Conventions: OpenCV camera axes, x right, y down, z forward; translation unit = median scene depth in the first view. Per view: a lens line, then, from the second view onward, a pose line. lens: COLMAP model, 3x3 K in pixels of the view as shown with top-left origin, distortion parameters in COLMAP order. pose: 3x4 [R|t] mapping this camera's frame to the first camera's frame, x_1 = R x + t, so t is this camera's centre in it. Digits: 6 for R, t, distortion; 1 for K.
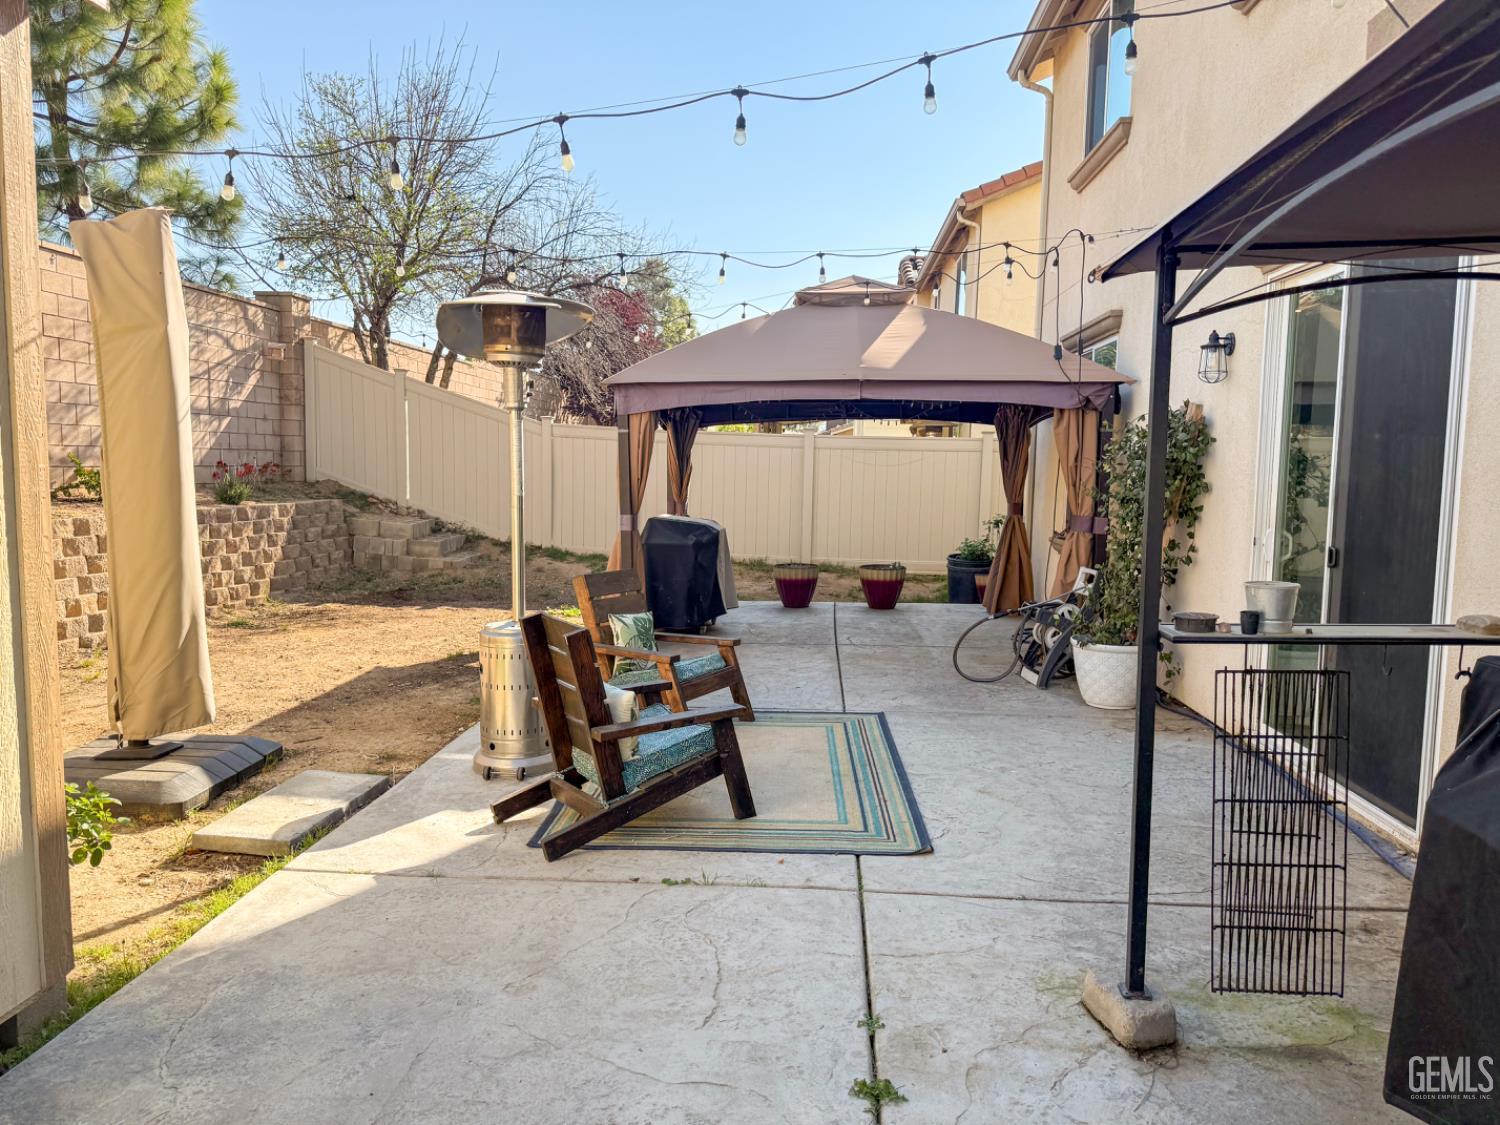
lens RADIAL K [[1053.3, 0, 742.3], [0, 1053.3, 561.6], [0, 0, 1]] dist [0.050777, -0.084108]
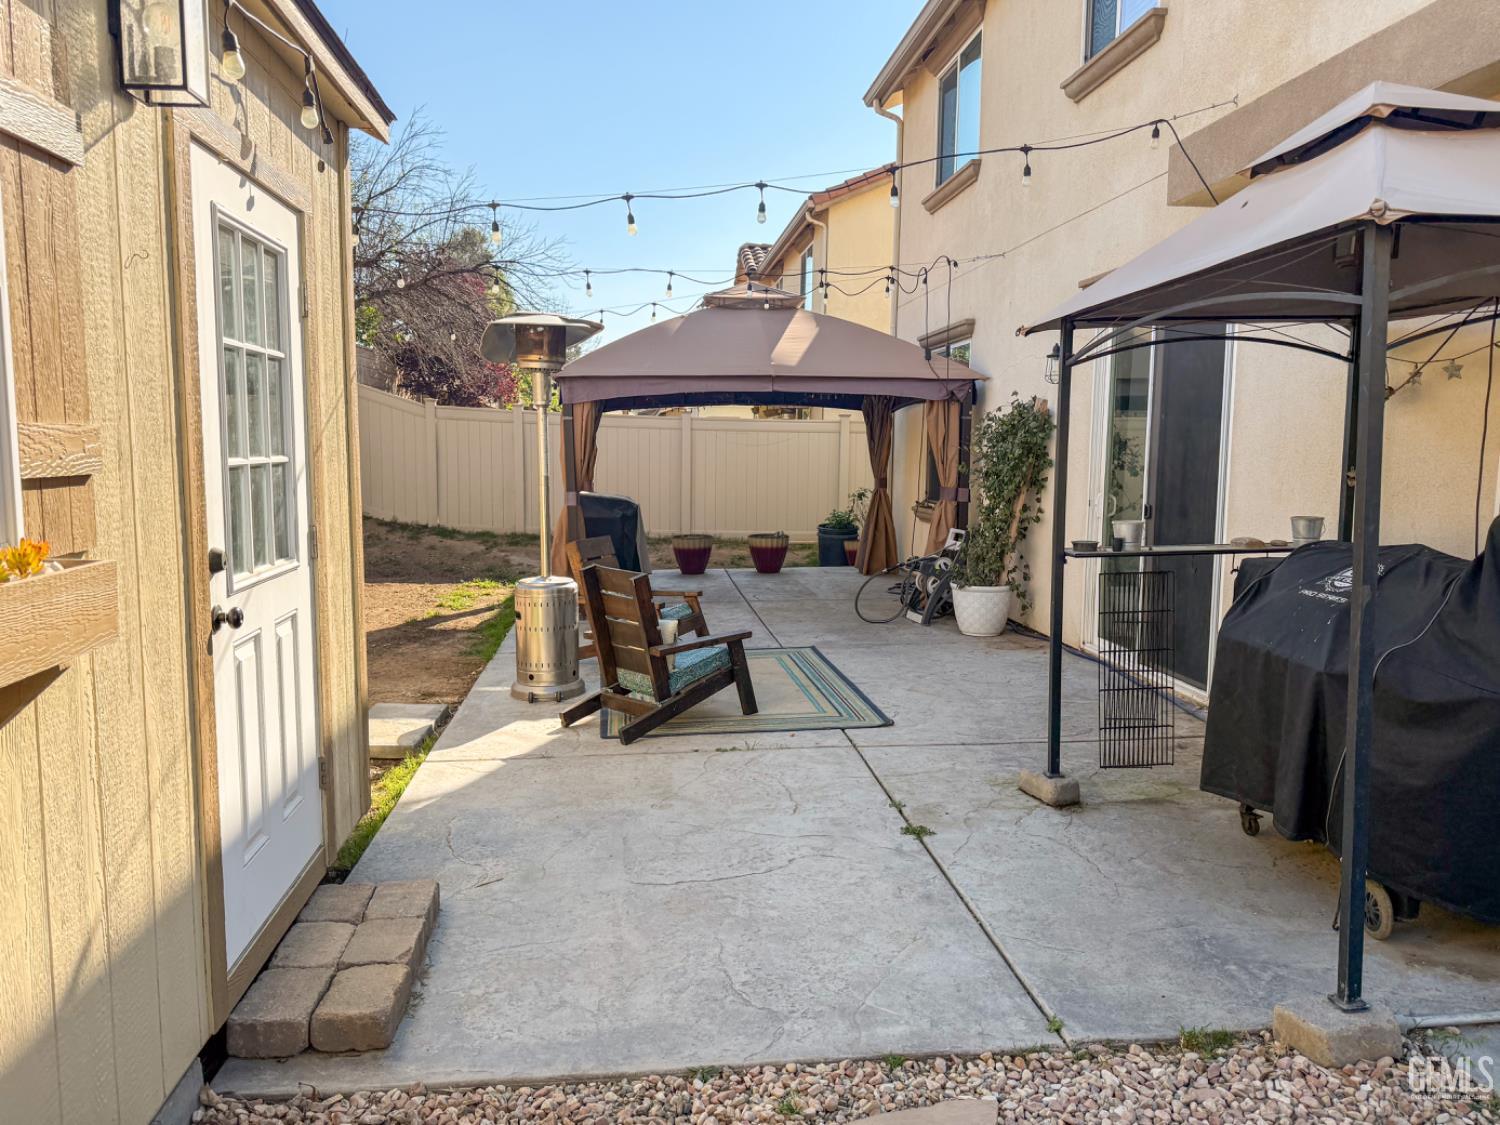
lens RADIAL K [[1082.1, 0, 754.1], [0, 1082.1, 562.3], [0, 0, 1]] dist [0.076916, -0.059907]
pose [[0.982102, -0.027264, 0.186365, -0.141466], [0.023748, 0.999496, 0.021072, 0.012331], [-0.186846, -0.016269, 0.982255, -0.204259]]
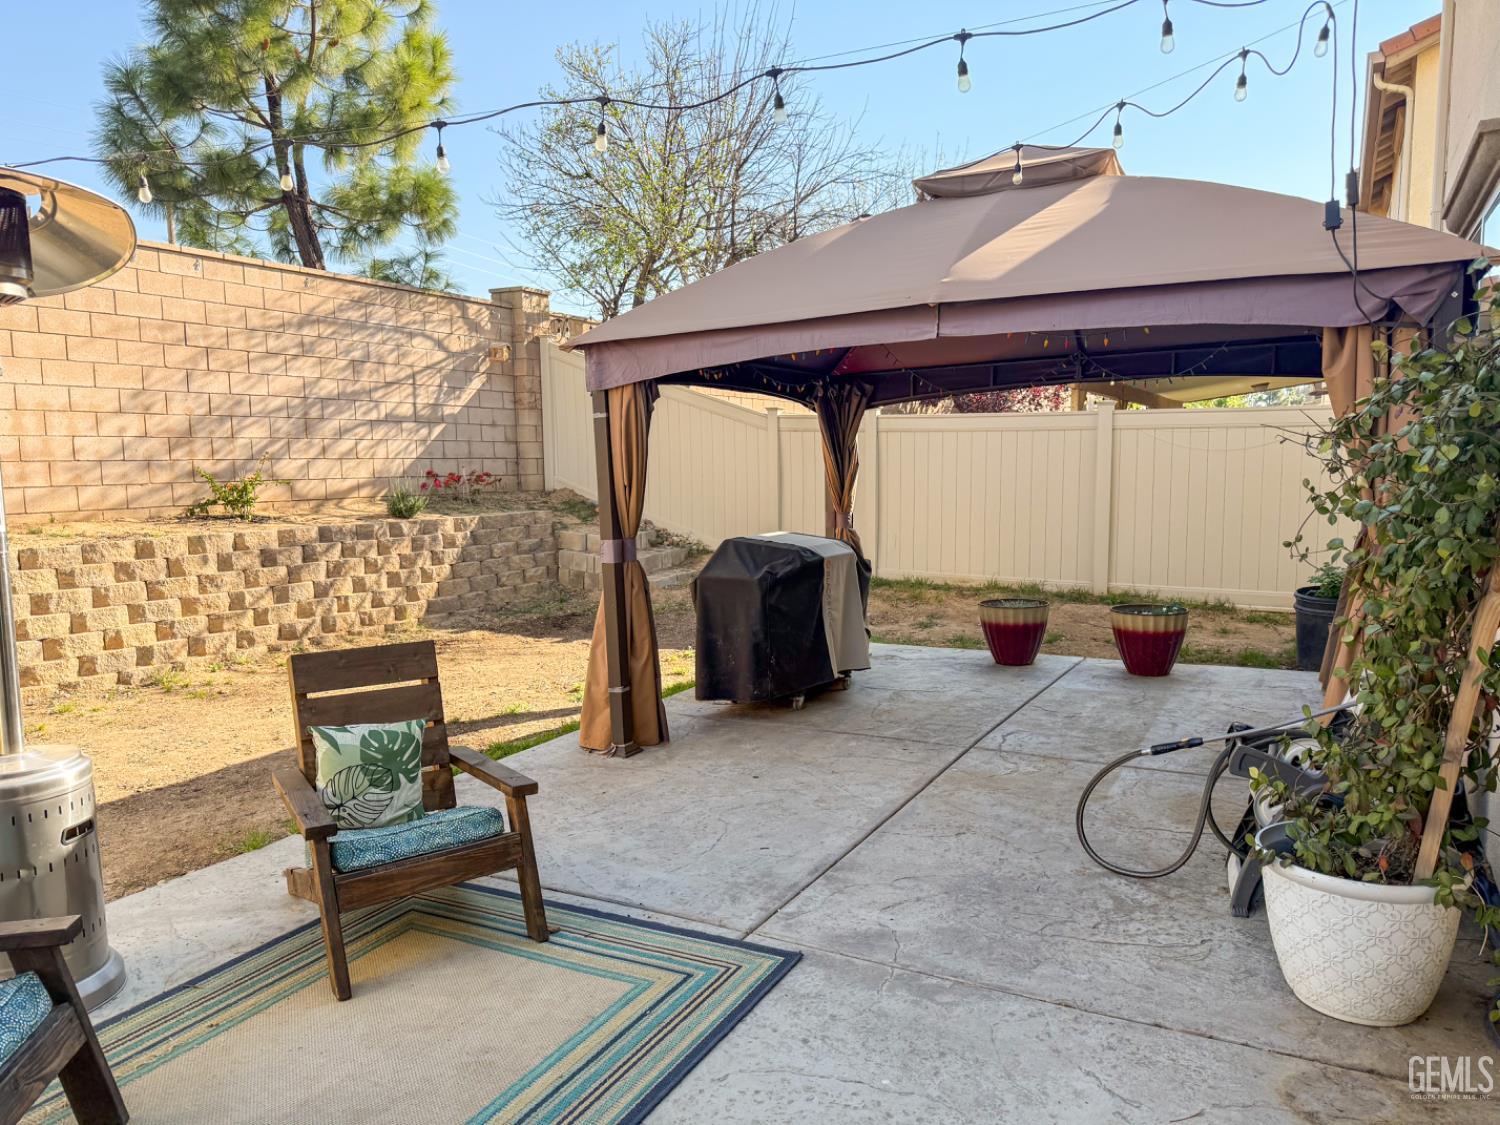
lens RADIAL K [[1046.5, 0, 747.8], [0, 1046.5, 570.8], [0, 0, 1]] dist [0.058001, -0.078640]
pose [[0.906039, 0.015668, -0.422903, 0.262872], [-0.010402, 0.999837, 0.014757, -0.036876], [0.423065, -0.008971, 0.906055, 0.440563]]
